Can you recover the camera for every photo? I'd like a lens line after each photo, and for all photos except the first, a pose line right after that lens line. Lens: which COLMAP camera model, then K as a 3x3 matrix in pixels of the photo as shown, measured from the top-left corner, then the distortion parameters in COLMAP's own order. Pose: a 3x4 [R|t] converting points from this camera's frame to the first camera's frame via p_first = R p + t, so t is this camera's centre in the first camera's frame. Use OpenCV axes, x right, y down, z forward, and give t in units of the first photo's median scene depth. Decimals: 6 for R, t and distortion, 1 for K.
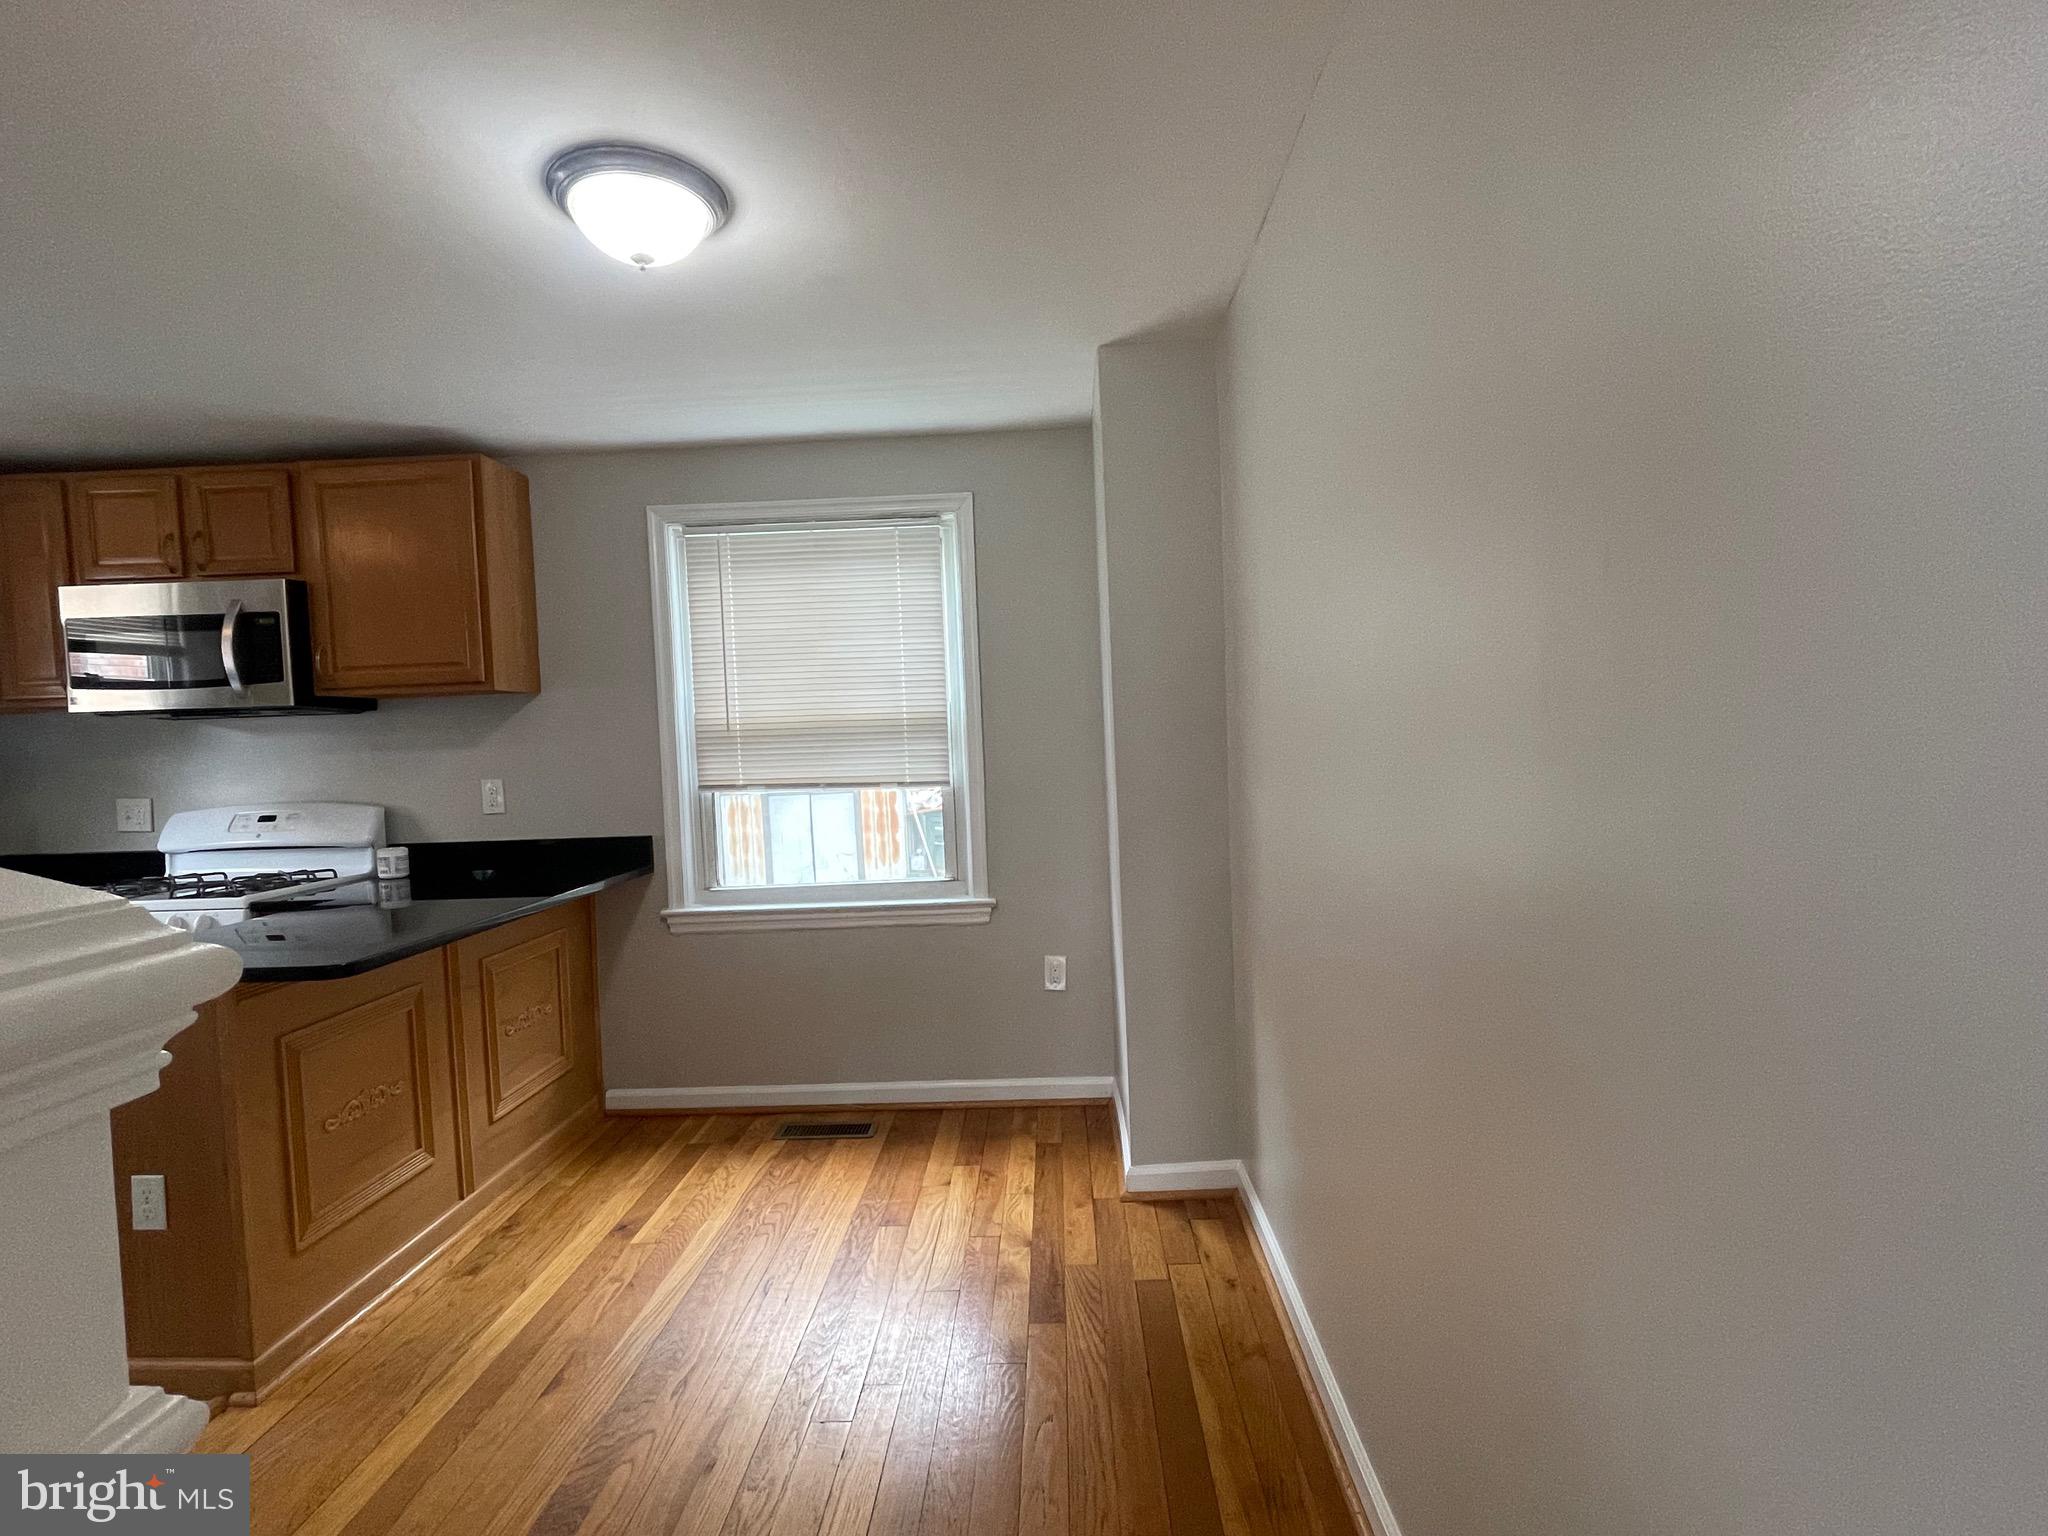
lens RADIAL K [[985.4, 0, 1025.2], [0, 985.4, 783.7], [0, 0, 1]] dist [-0.007681, 0.004461]
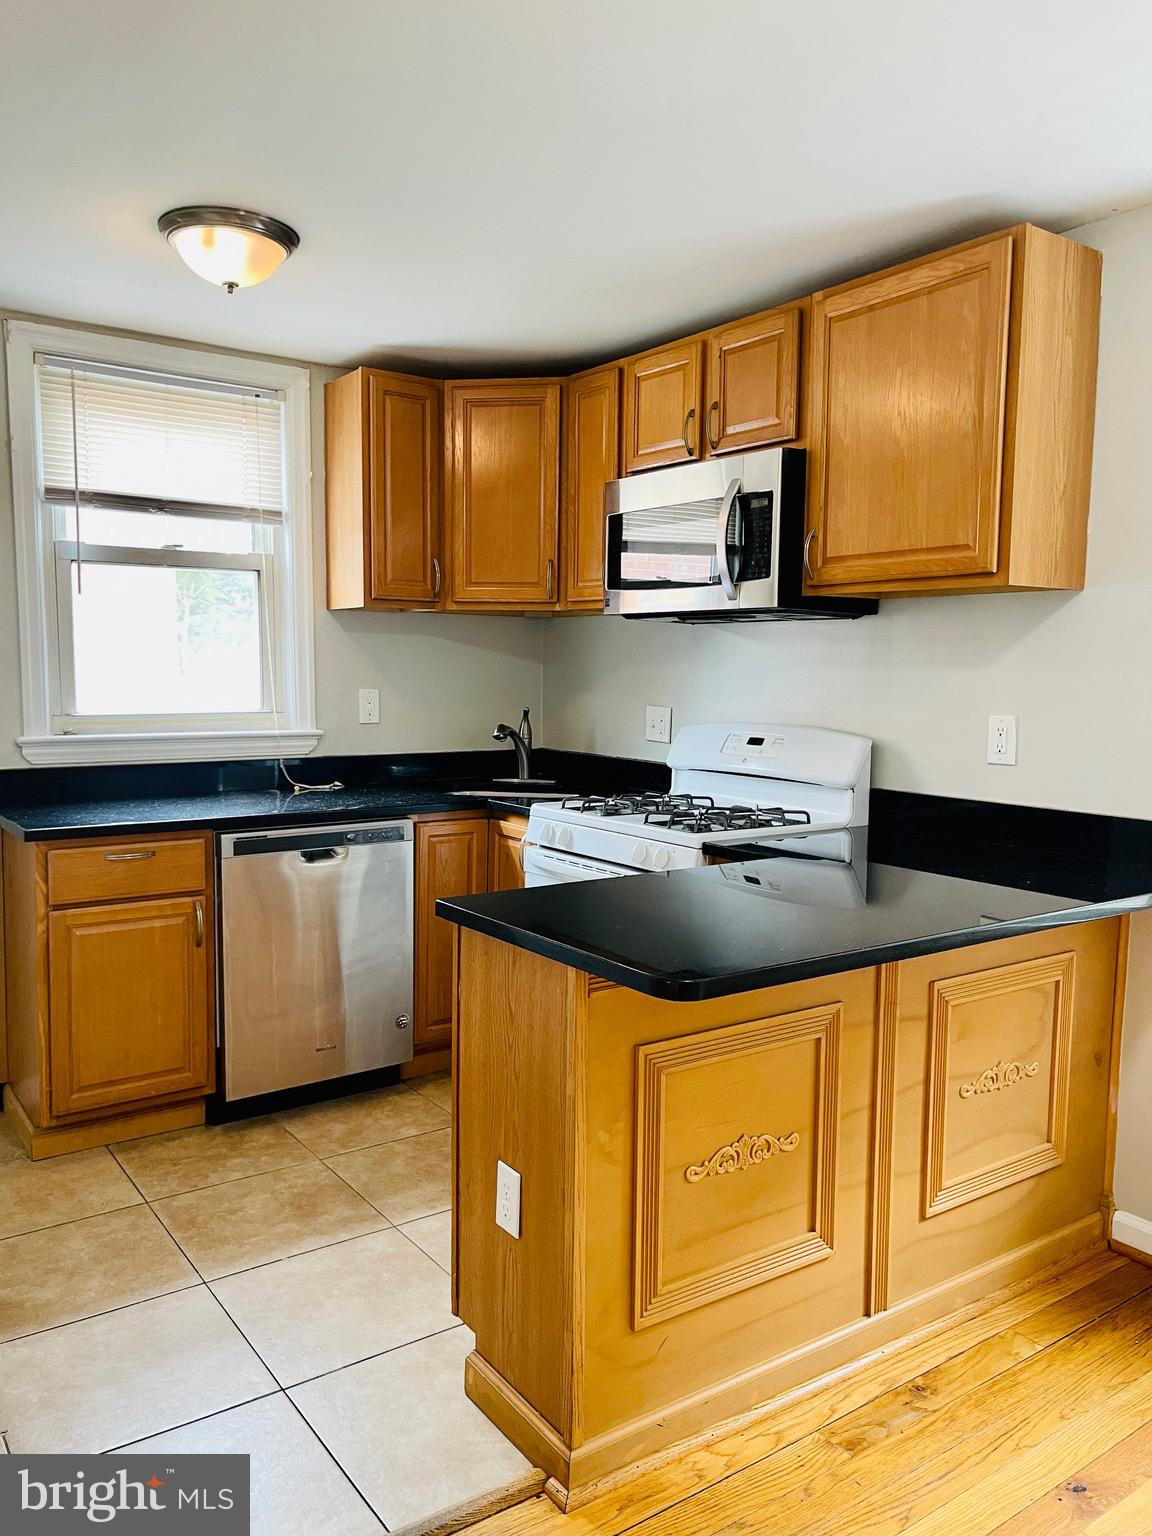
lens RADIAL K [[1170.3, 0, 570.6], [0, 1170.3, 770.5], [0, 0, 1]] dist [0.040666, -0.030915]
pose [[0.604640, 0.113573, -0.788360, -0.073467], [-0.072807, 0.993519, 0.087288, -0.018083], [0.793165, 0.004620, 0.608990, 0.282941]]
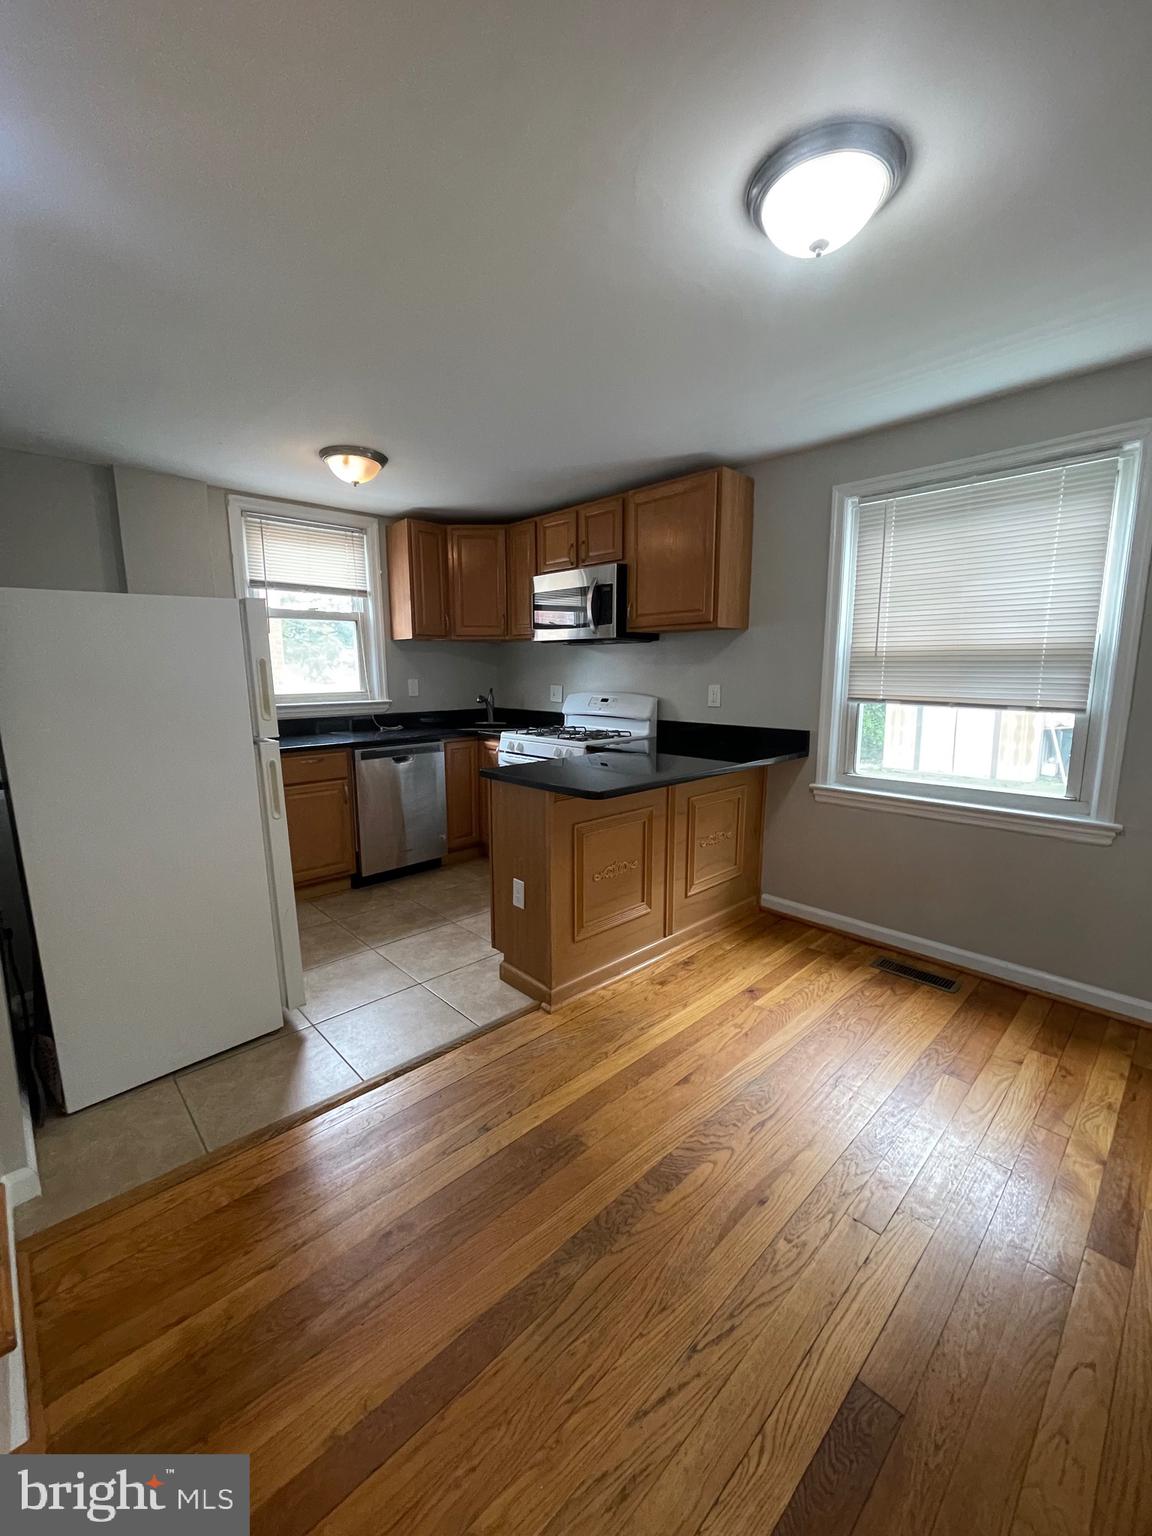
lens RADIAL K [[620.0, 0, 568.1], [0, 620.0, 765.6], [0, 0, 1]] dist [-0.000859, 0.000082]
pose [[0.708689, 0.141557, -0.691174, -0.002108], [-0.057520, 0.987996, 0.143371, -0.006277], [0.703172, -0.061849, 0.708324, 0.137624]]
